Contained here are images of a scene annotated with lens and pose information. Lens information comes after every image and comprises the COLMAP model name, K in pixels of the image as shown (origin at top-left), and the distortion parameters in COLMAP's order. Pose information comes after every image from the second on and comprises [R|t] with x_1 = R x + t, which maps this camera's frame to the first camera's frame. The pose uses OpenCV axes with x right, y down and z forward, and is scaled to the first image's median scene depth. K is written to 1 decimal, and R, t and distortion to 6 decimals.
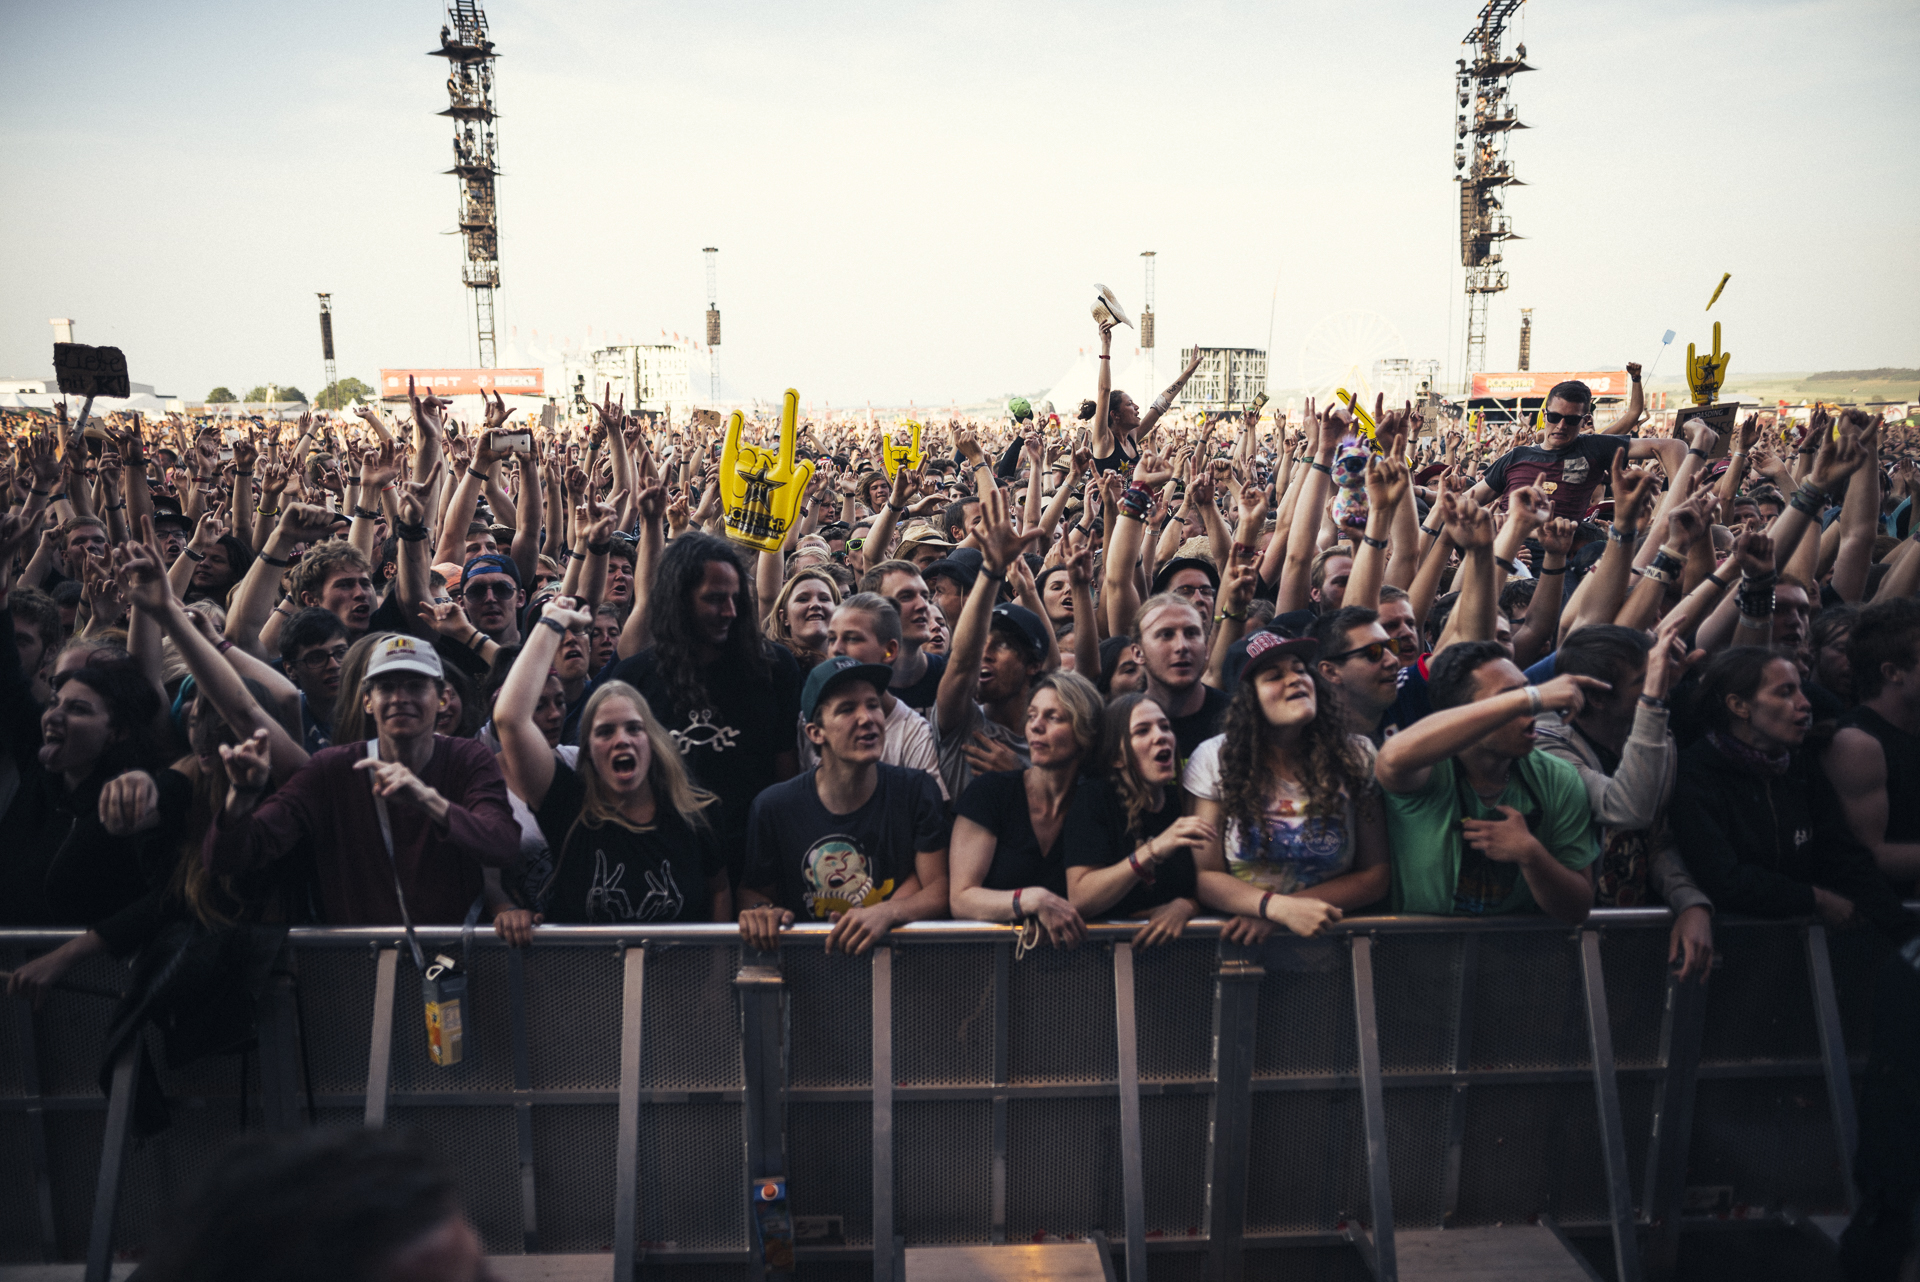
lens RADIAL K [[1283.8, 0, 954.3], [0, 1283.8, 617.0], [0, 0, 1]] dist [-0.051683, 0.040516]
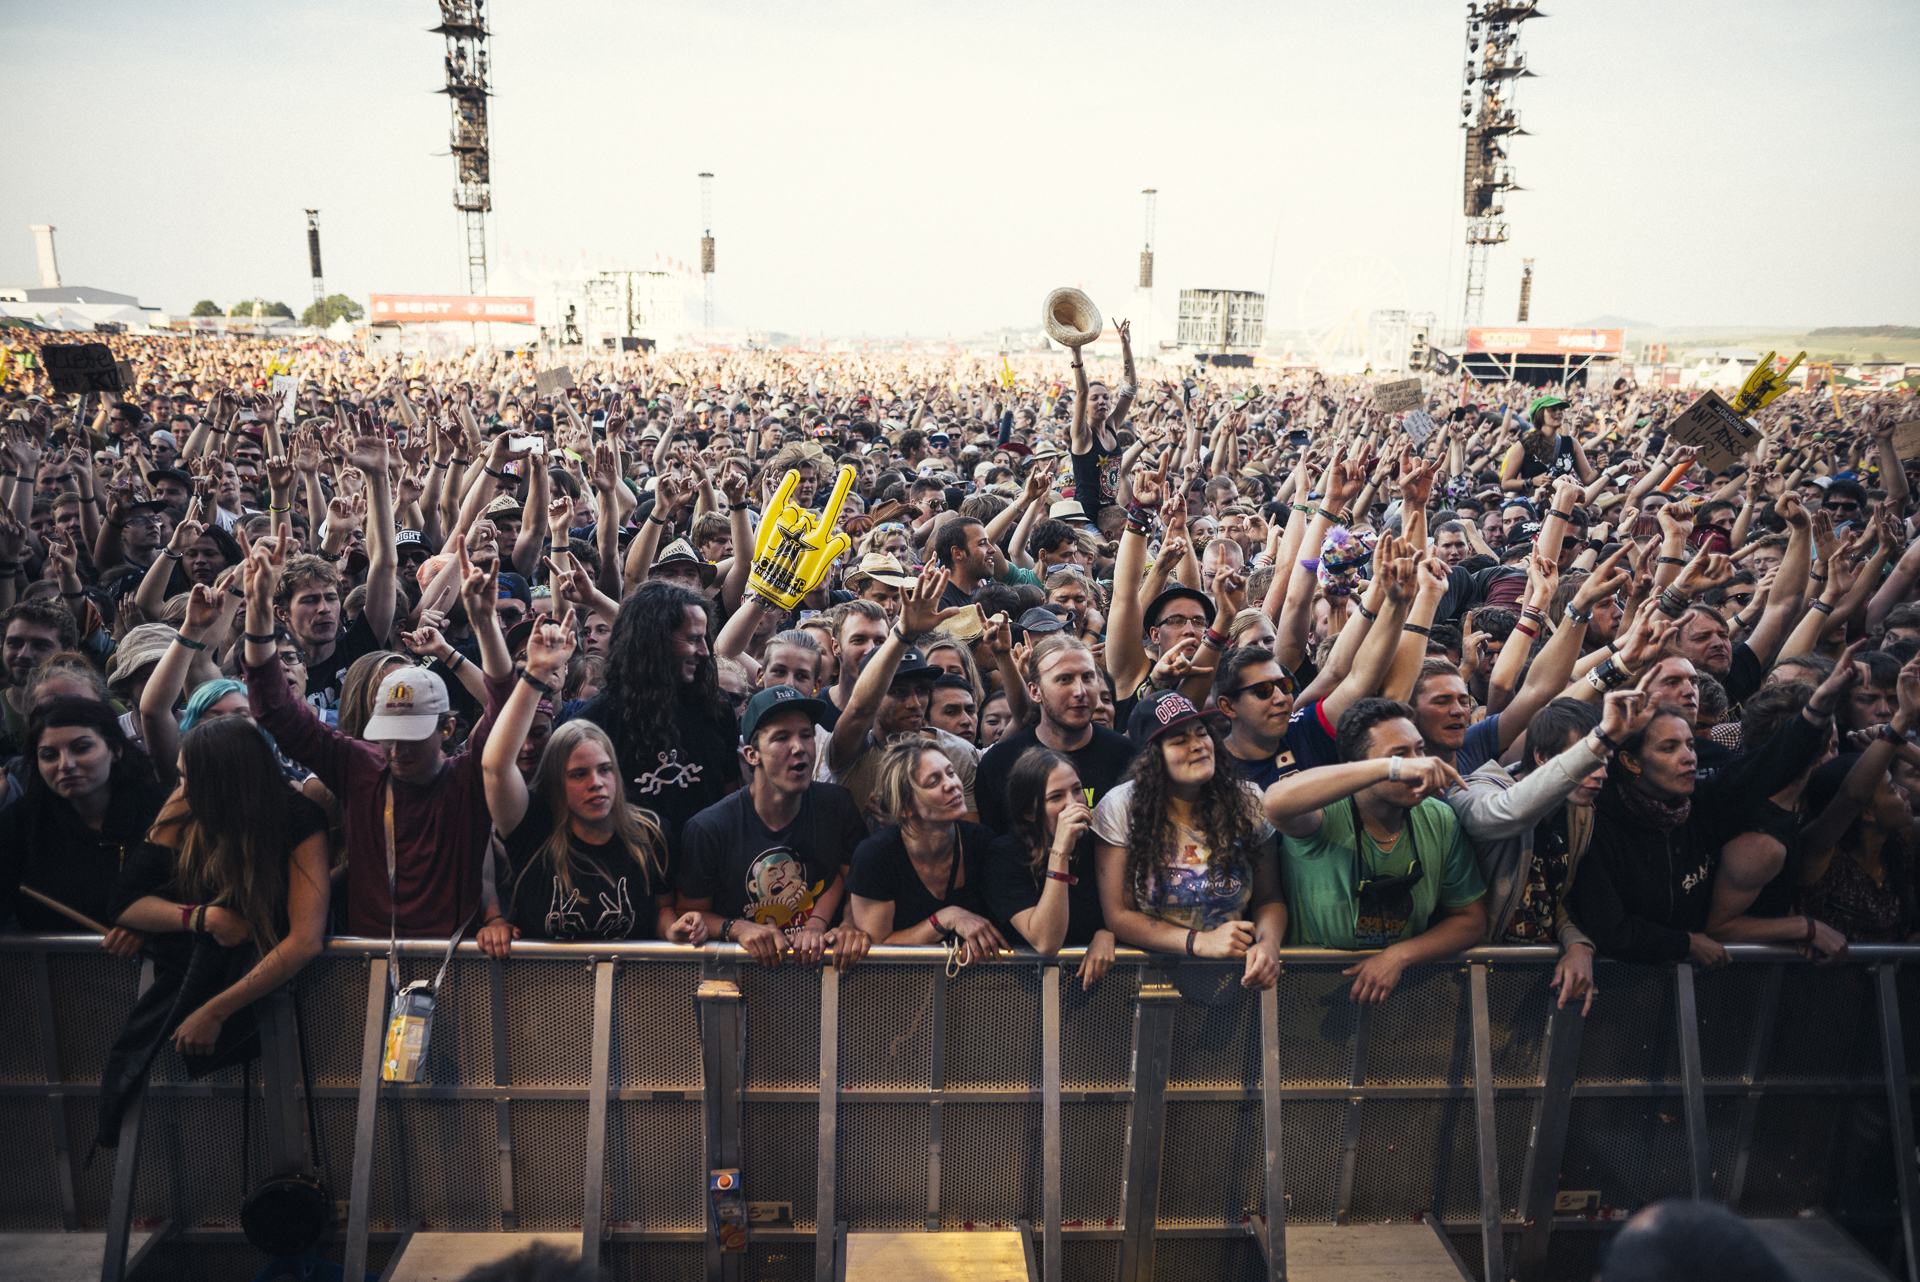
lens RADIAL K [[1283.8, 0, 954.3], [0, 1283.8, 617.0], [0, 0, 1]] dist [-0.051683, 0.040516]
pose [[0.999656, 0.024795, 0.008592, 0.027813], [-0.025199, 0.998405, 0.050517, -0.085268], [-0.007325, -0.050716, 0.998686, -0.068425]]
